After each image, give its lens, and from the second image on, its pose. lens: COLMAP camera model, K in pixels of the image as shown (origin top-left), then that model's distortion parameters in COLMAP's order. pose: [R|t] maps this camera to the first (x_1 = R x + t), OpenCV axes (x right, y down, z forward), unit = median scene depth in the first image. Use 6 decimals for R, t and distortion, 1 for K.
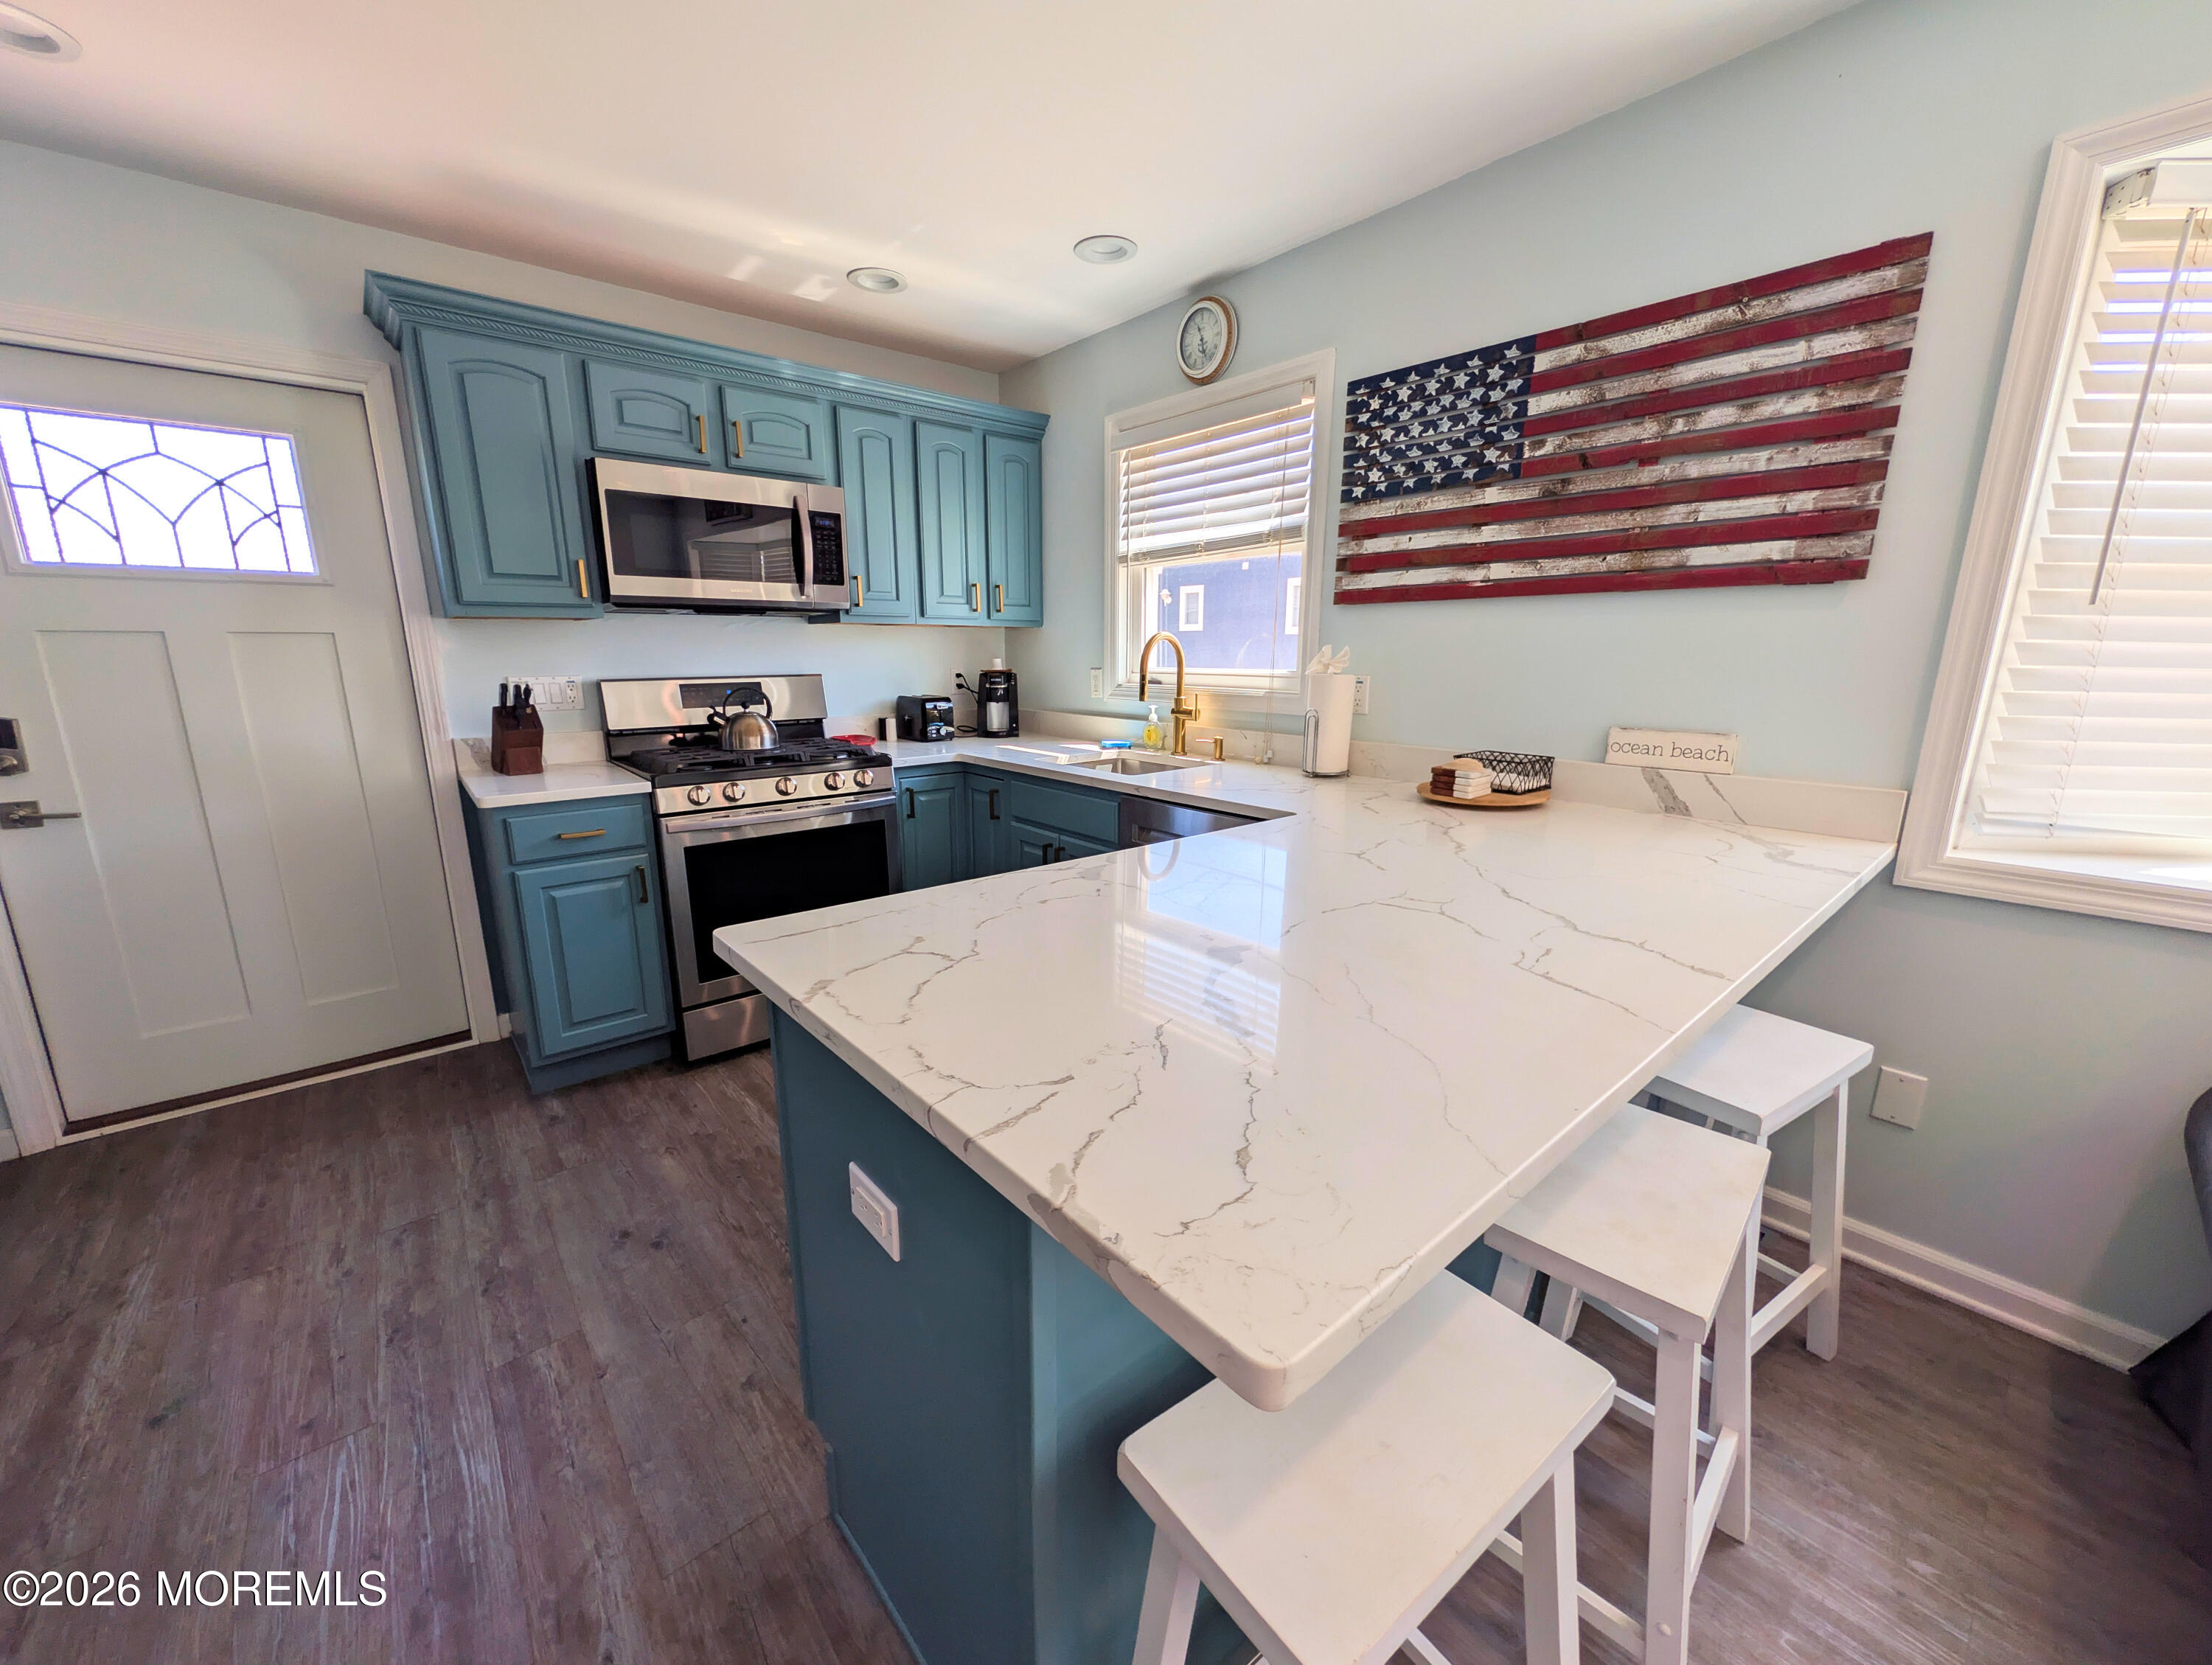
lens RADIAL K [[851.4, 0, 1104.4], [0, 851.4, 840.5], [0, 0, 1]] dist [-0.001001, 0.000264]
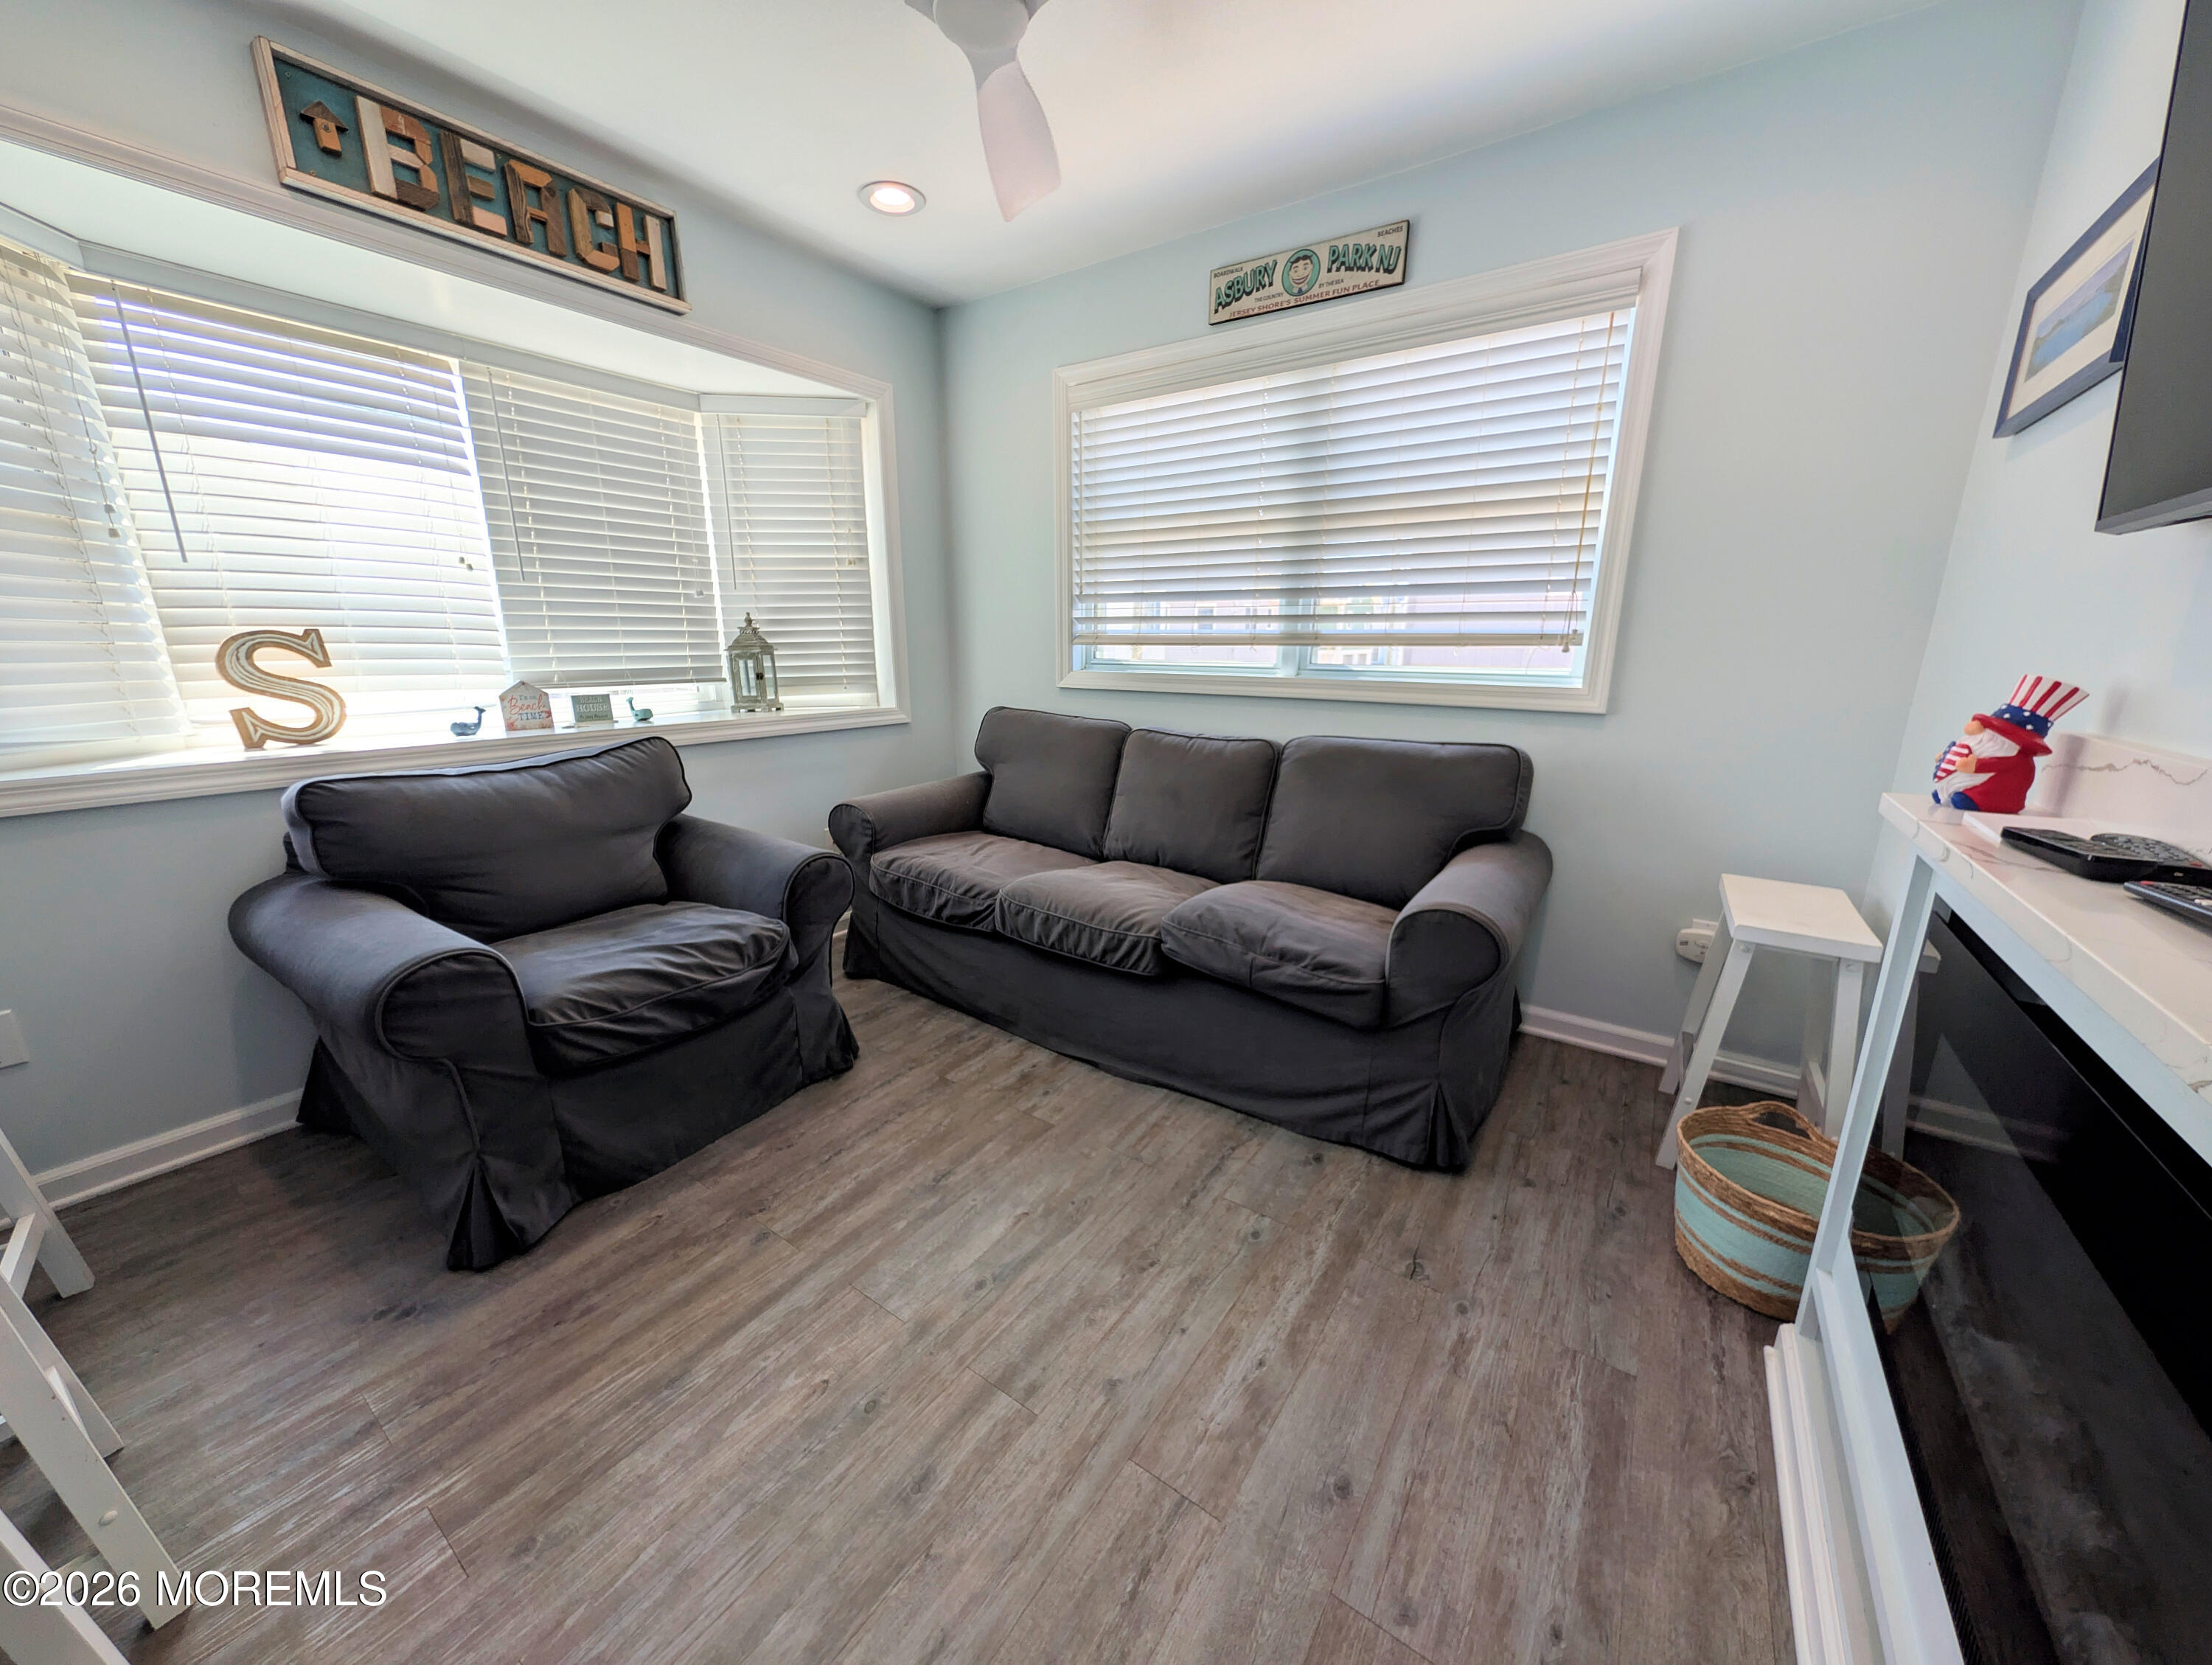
lens RADIAL K [[804.9, 0, 1104.9], [0, 804.9, 842.6], [0, 0, 1]] dist [0.001667, -0.002070]
pose [[-0.259368, -0.238294, 0.935919, -0.147399], [0.210509, 0.931833, 0.295591, 0.064050], [-0.942557, 0.273686, -0.191525, -0.061253]]
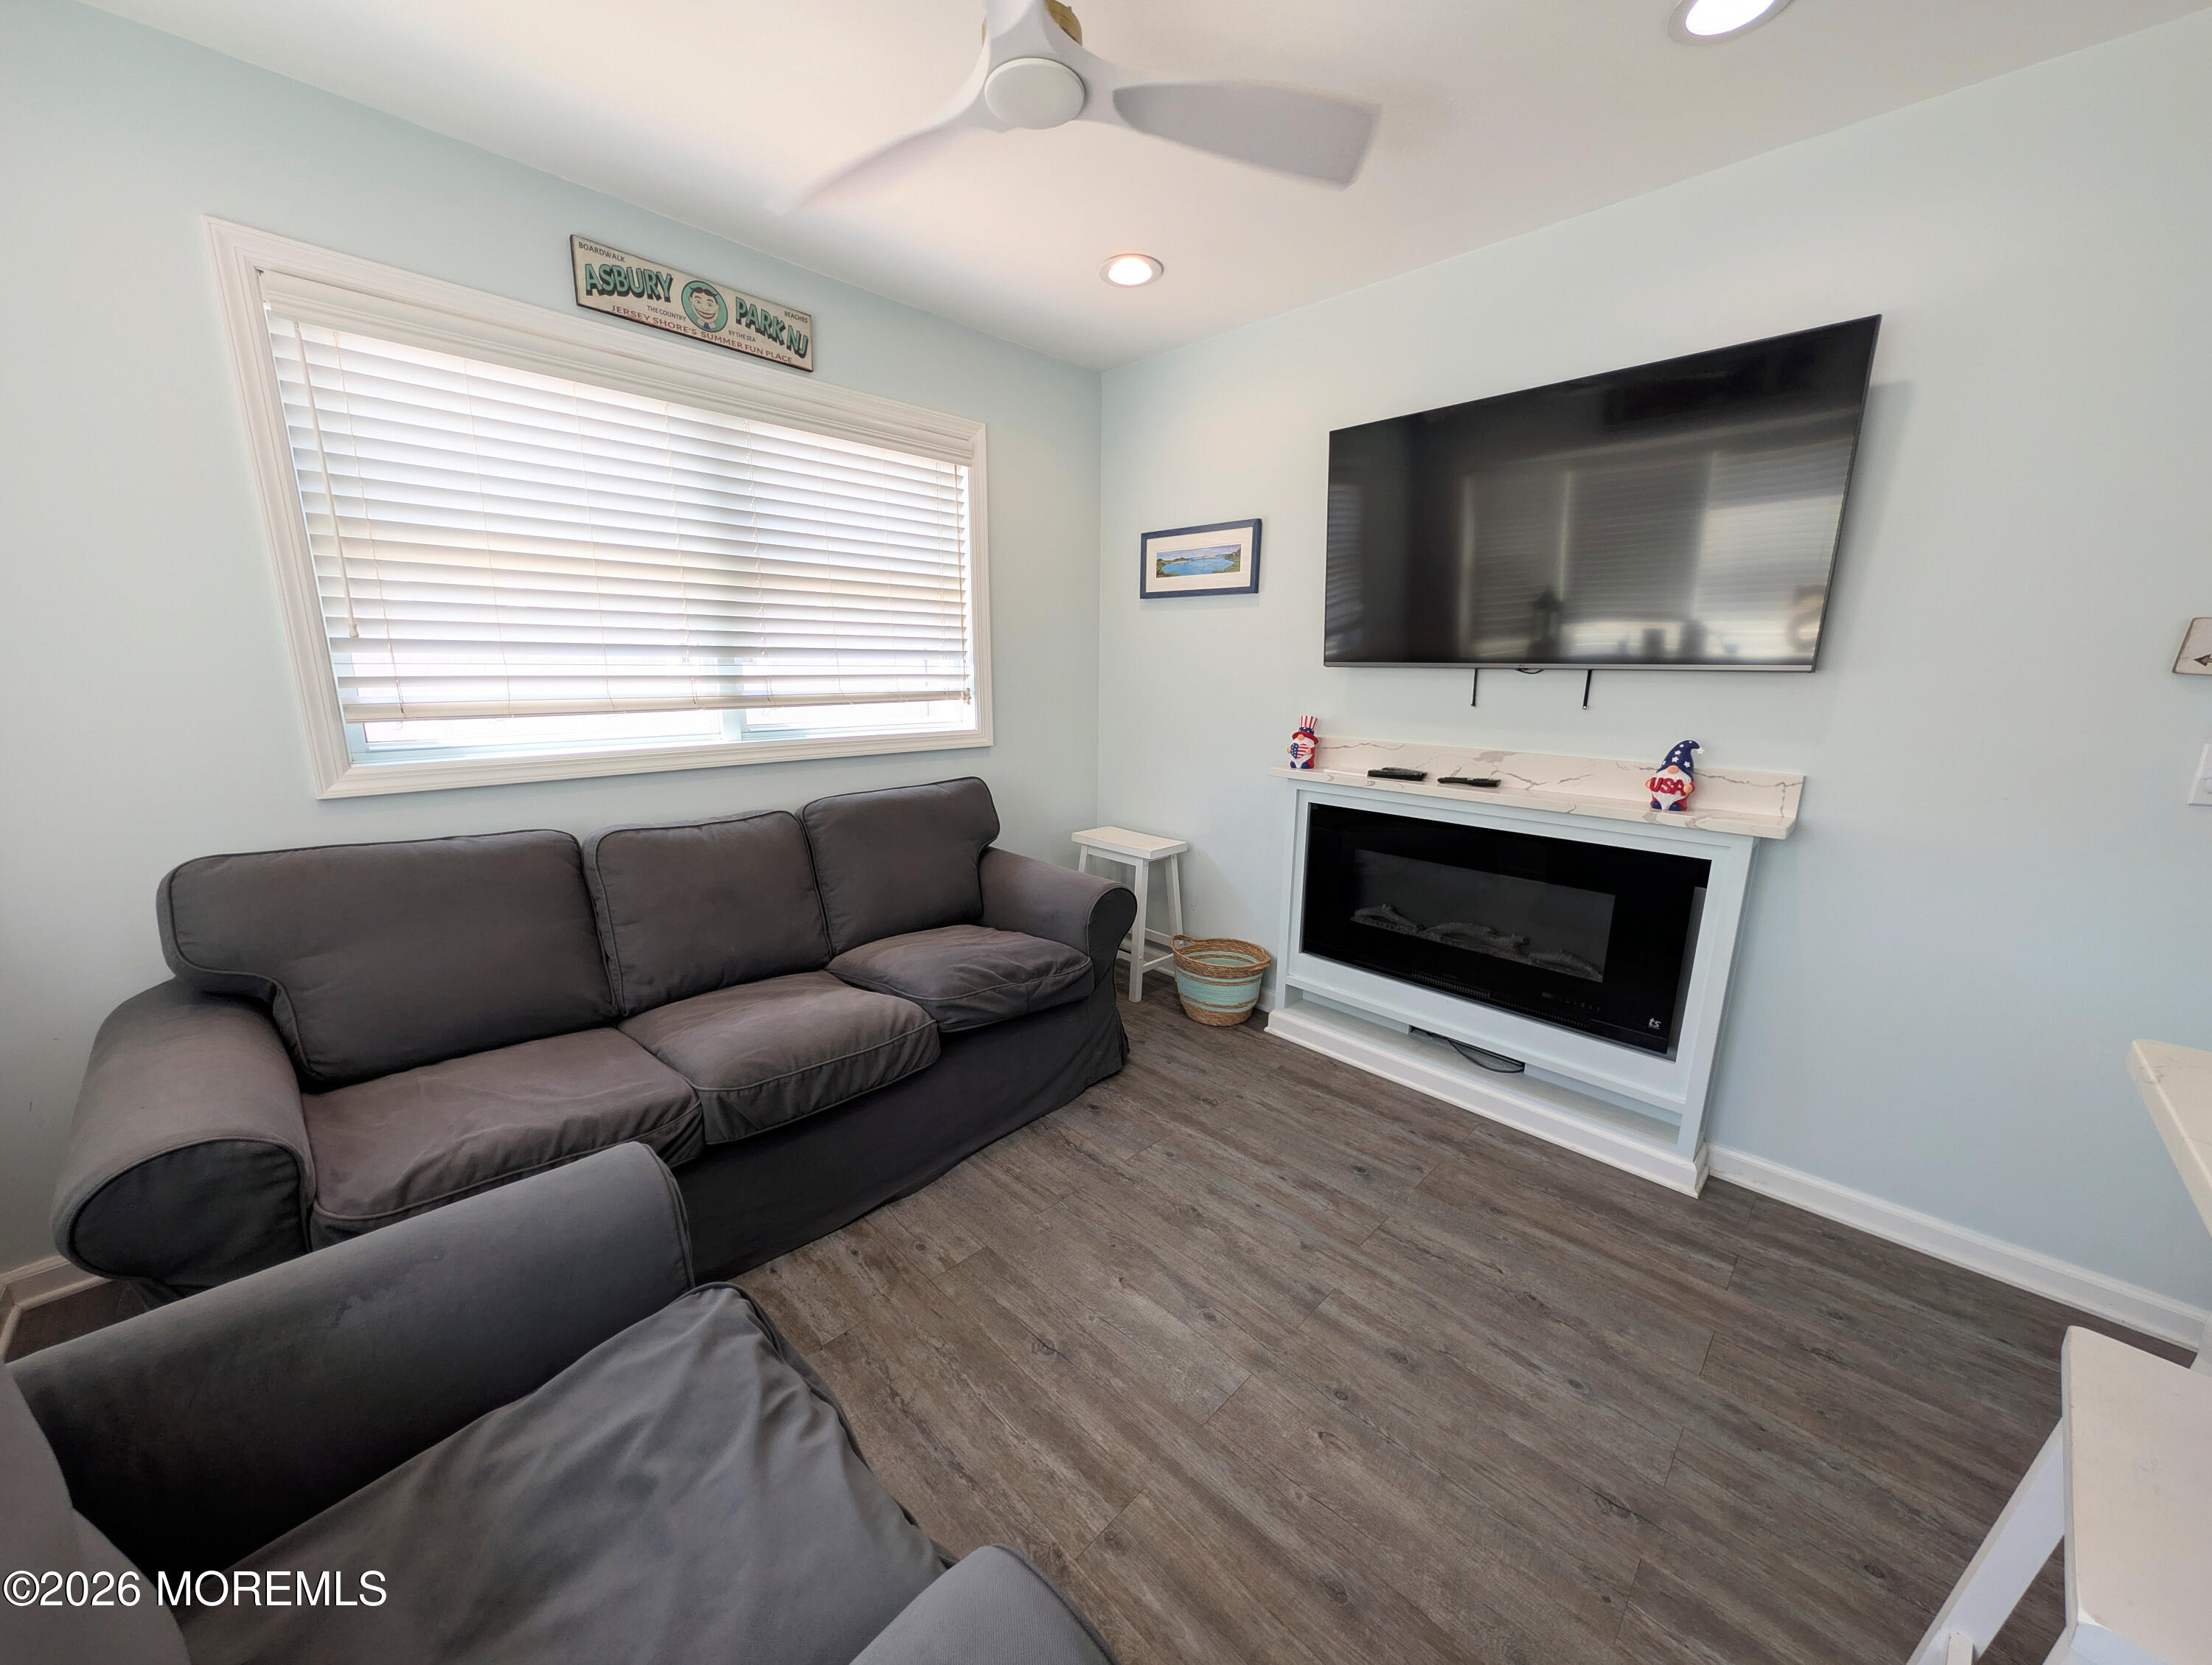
lens RADIAL K [[803.5, 0, 1105.7], [0, 803.5, 839.7], [0, 0, 1]] dist [0.000225, 0.000158]
pose [[-0.996145, 0.008719, -0.087289, 0.547206], [-0.029466, 0.903977, 0.426564, -0.109677], [0.082626, 0.427491, -0.900236, 0.453326]]
